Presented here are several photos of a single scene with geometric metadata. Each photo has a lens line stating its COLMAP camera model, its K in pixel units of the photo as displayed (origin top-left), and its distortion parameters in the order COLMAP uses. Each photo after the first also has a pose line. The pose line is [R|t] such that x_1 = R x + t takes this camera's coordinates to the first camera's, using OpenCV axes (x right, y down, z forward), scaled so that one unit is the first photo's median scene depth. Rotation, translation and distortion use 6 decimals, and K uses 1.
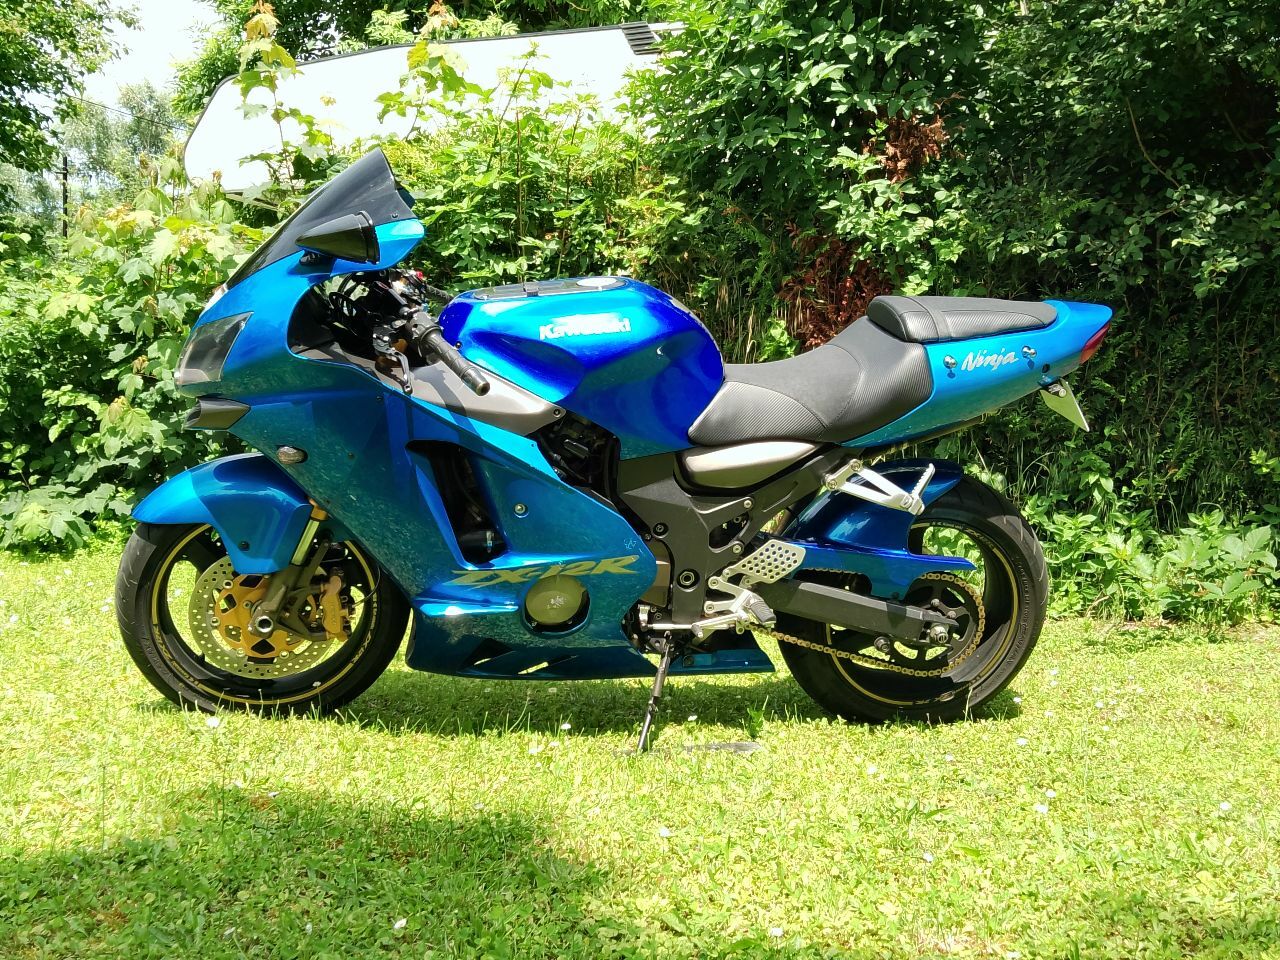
lens RADIAL K [[1334.0, 0, 640.0], [0, 1334.0, 480.0], [0, 0, 1]] dist [0.078559, -0.004005]
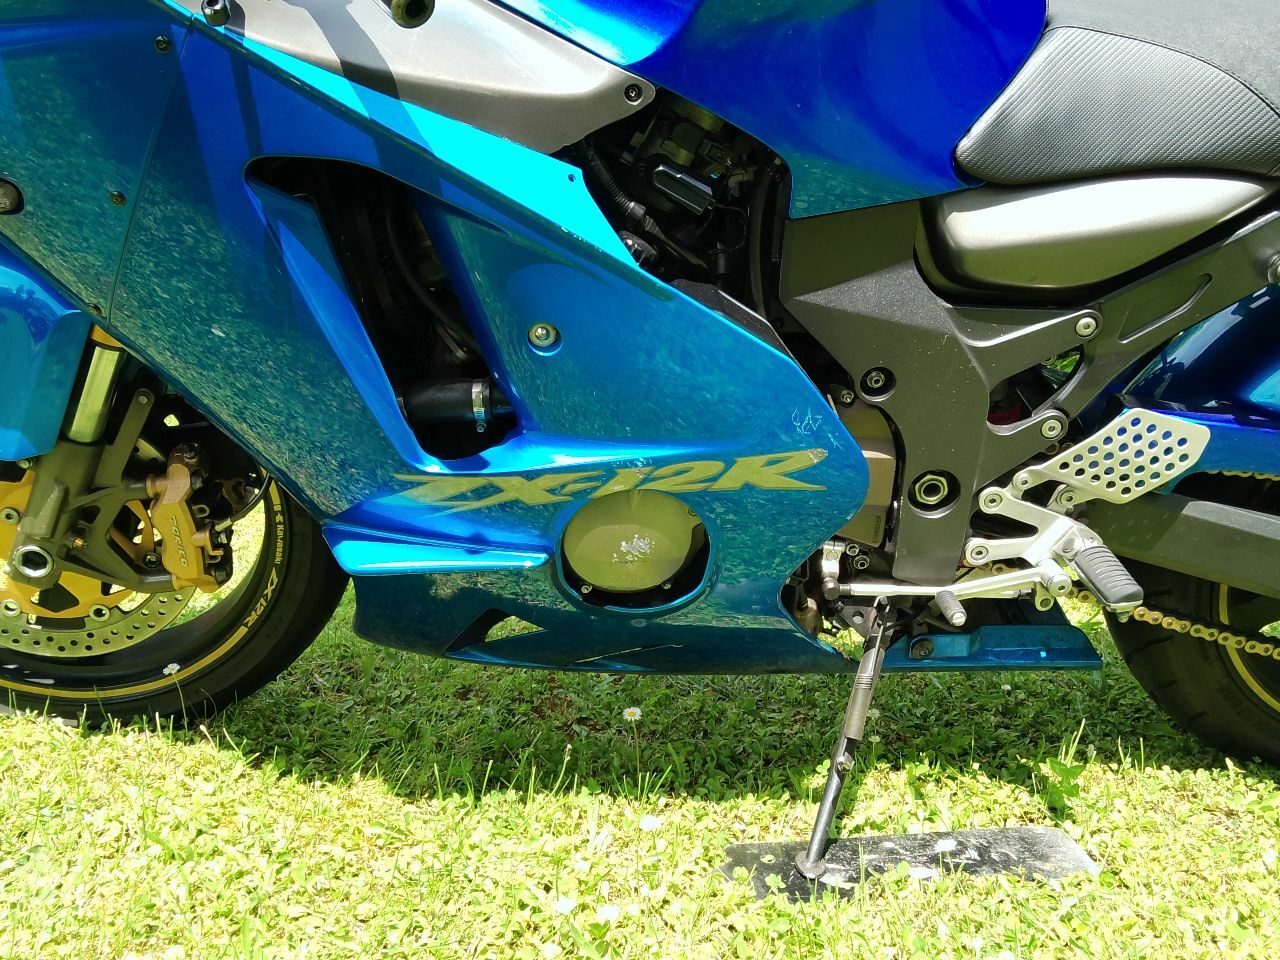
lens RADIAL K [[1334.0, 0, 640.0], [0, 1334.0, 480.0], [0, 0, 1]] dist [0.078559, -0.004005]
pose [[0.991216, 0.033315, -0.127987, -0.004690], [-0.012609, 0.987149, 0.159305, -0.000411], [0.131649, -0.156292, 0.978898, 0.550719]]
